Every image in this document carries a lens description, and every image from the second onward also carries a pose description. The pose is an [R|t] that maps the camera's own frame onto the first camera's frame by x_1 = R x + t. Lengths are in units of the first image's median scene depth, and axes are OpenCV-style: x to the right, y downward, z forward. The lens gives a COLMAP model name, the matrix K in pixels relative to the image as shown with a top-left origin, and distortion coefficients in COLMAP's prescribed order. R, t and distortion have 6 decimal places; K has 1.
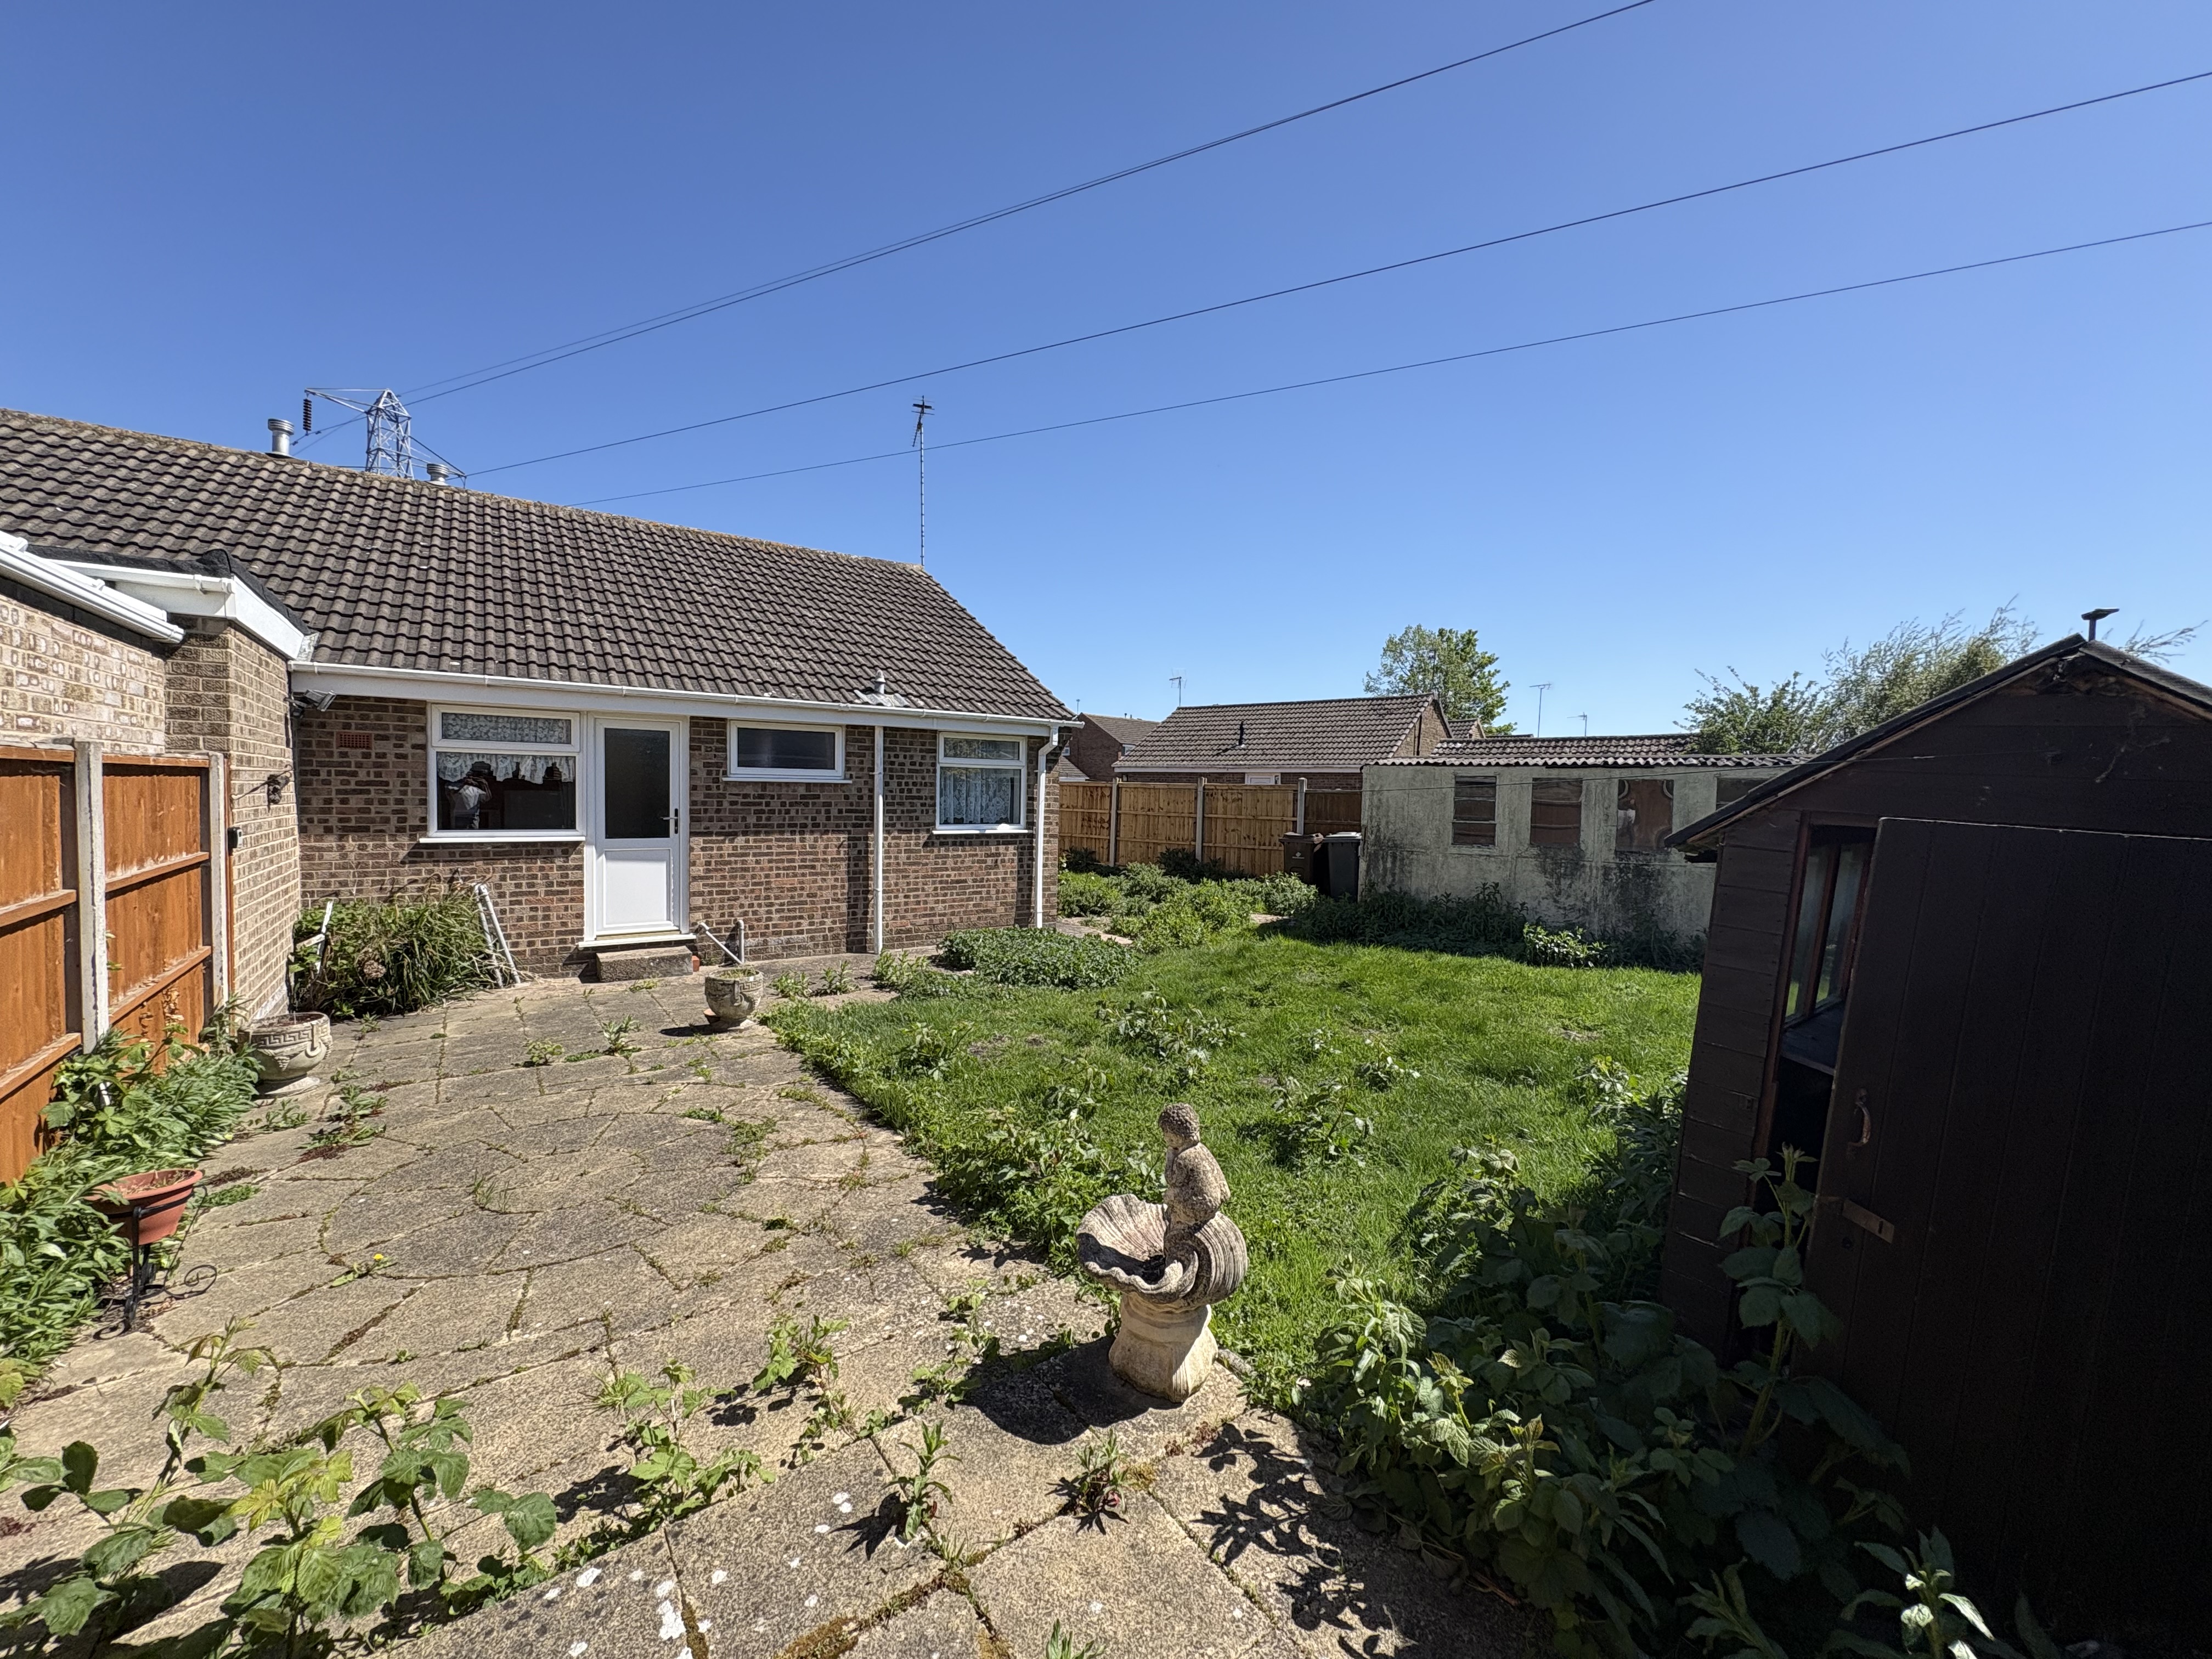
lens RADIAL K [[893.6, 0, 1106.0], [0, 893.6, 829.5], [0, 0, 1]] dist [0.000423, 0.000106]
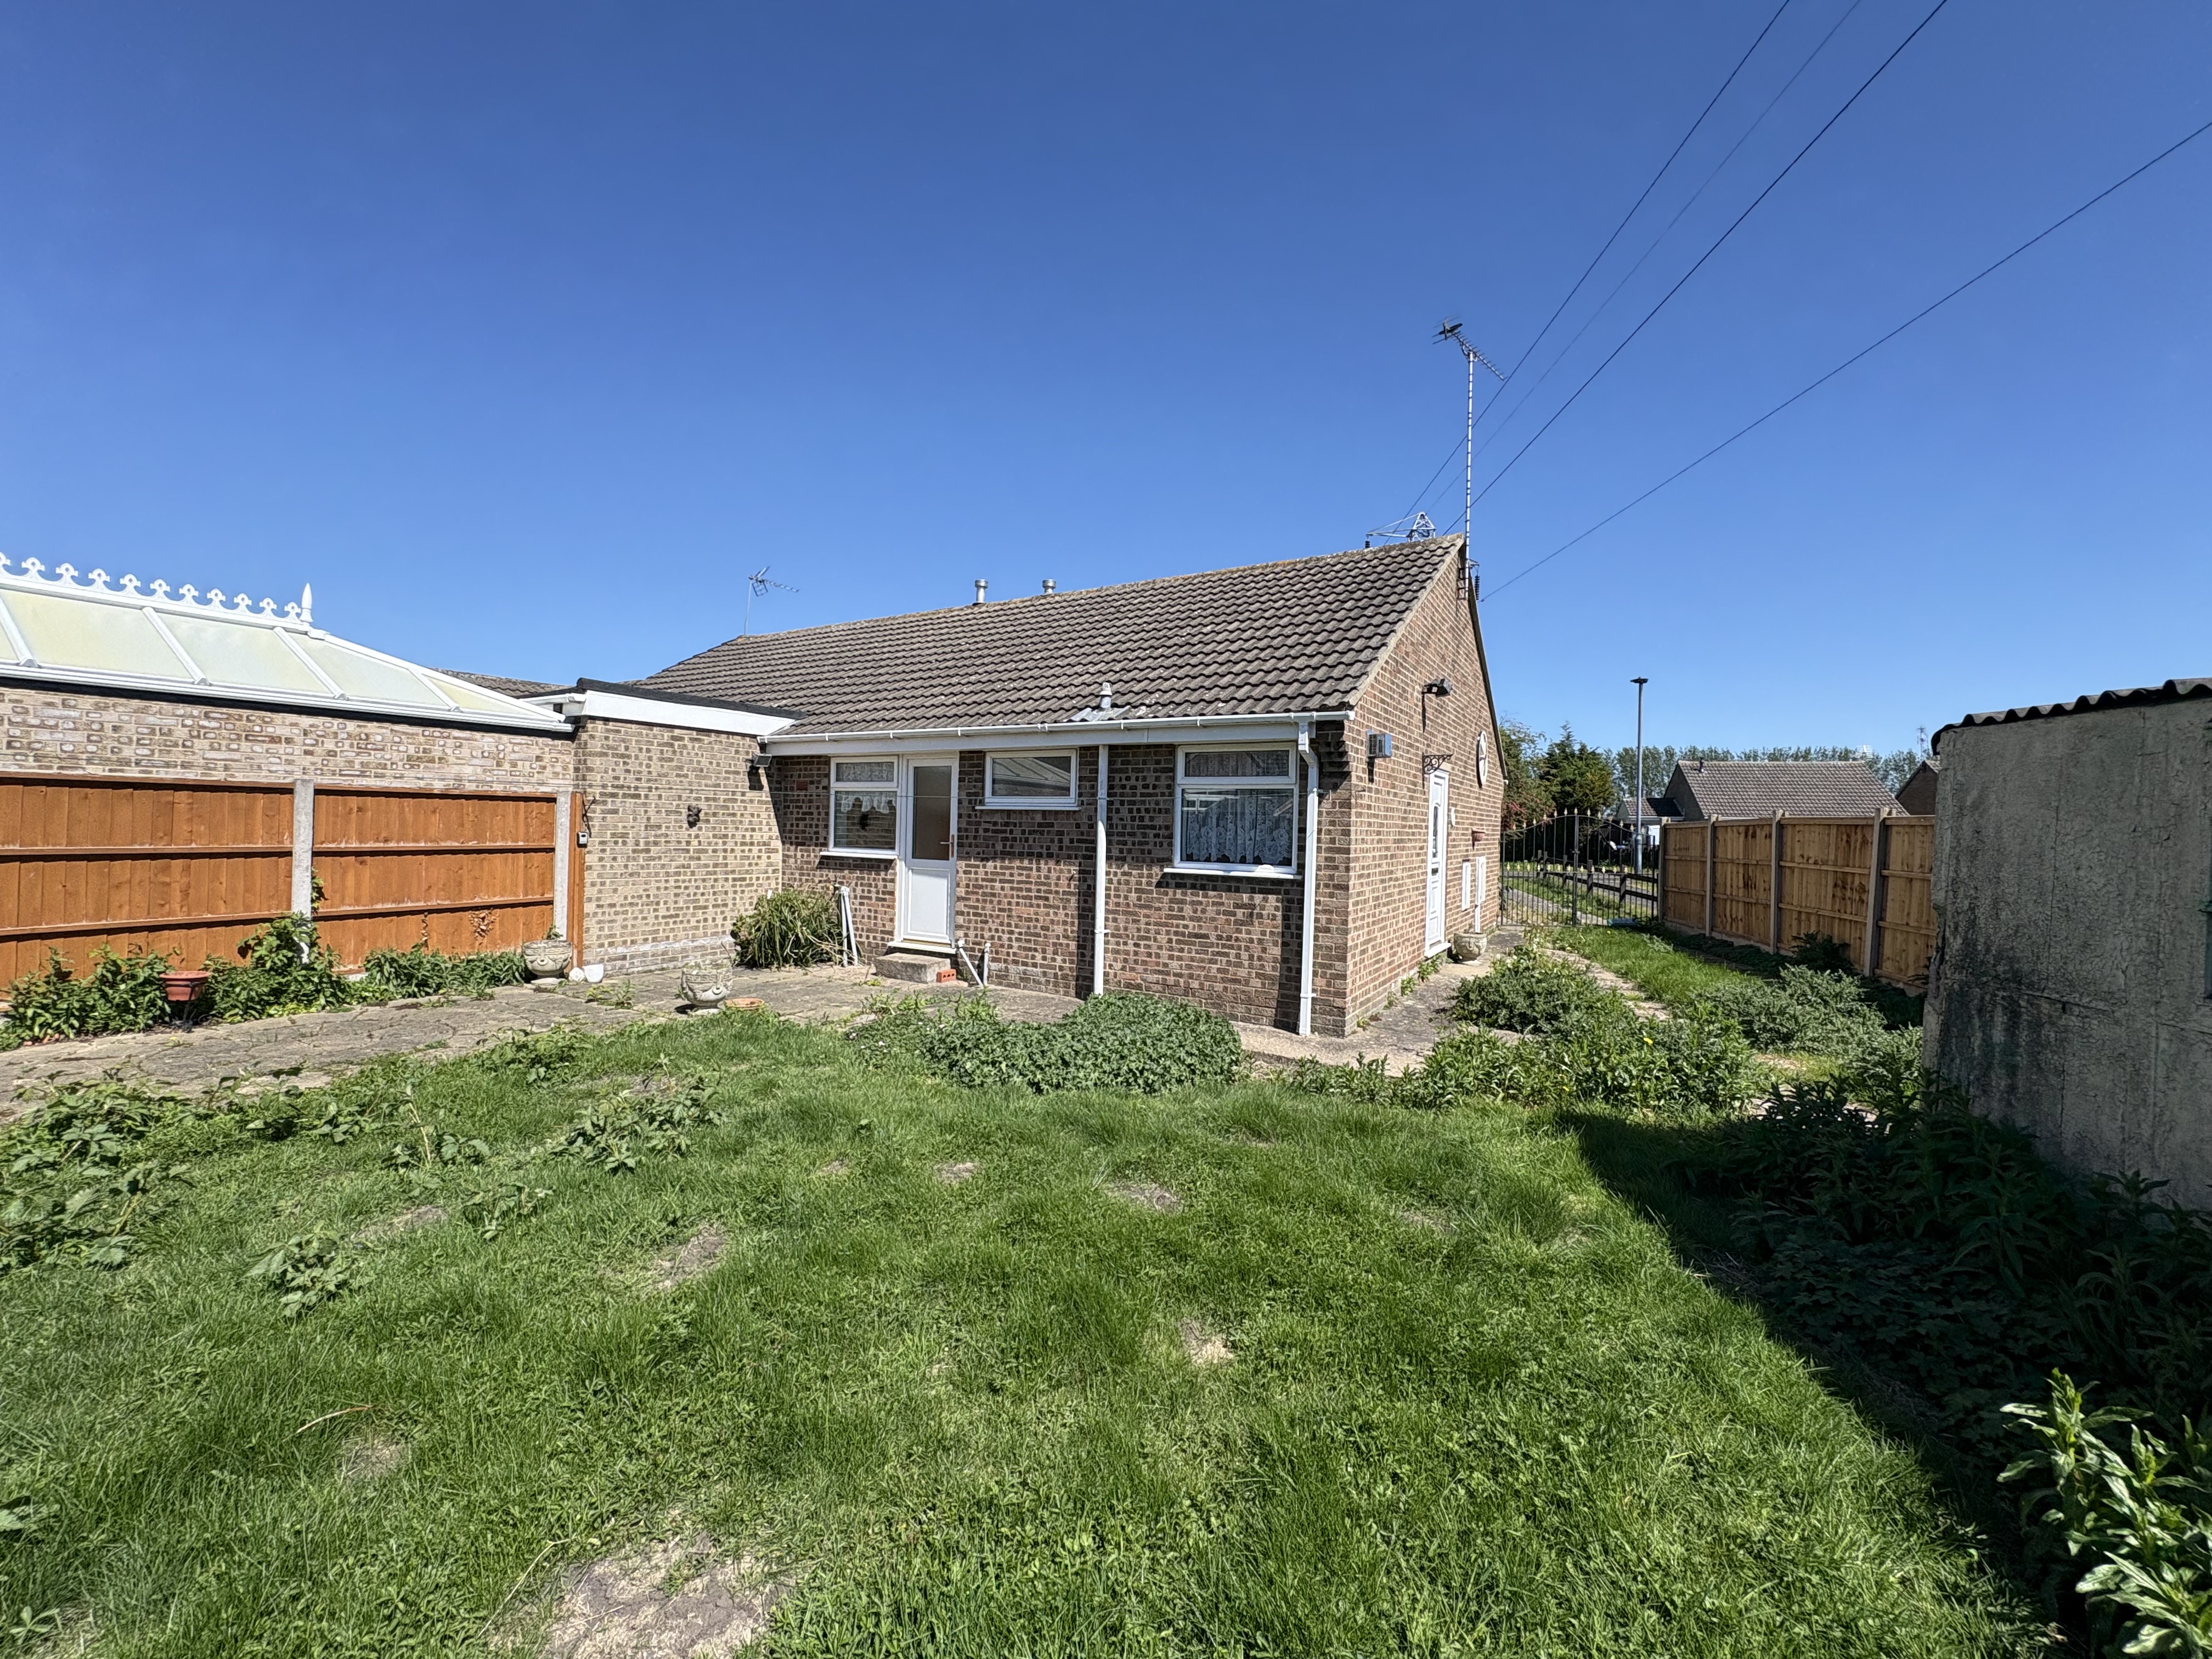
lens RADIAL K [[891.9, 0, 1106.0], [0, 891.9, 829.5], [0, 0, 1]] dist [0.000283, 0.000083]
pose [[0.384163, -0.005675, -0.923248, 0.589584], [-0.055965, 0.997999, -0.029422, -0.007351], [0.921567, 0.062973, 0.383077, 0.708967]]
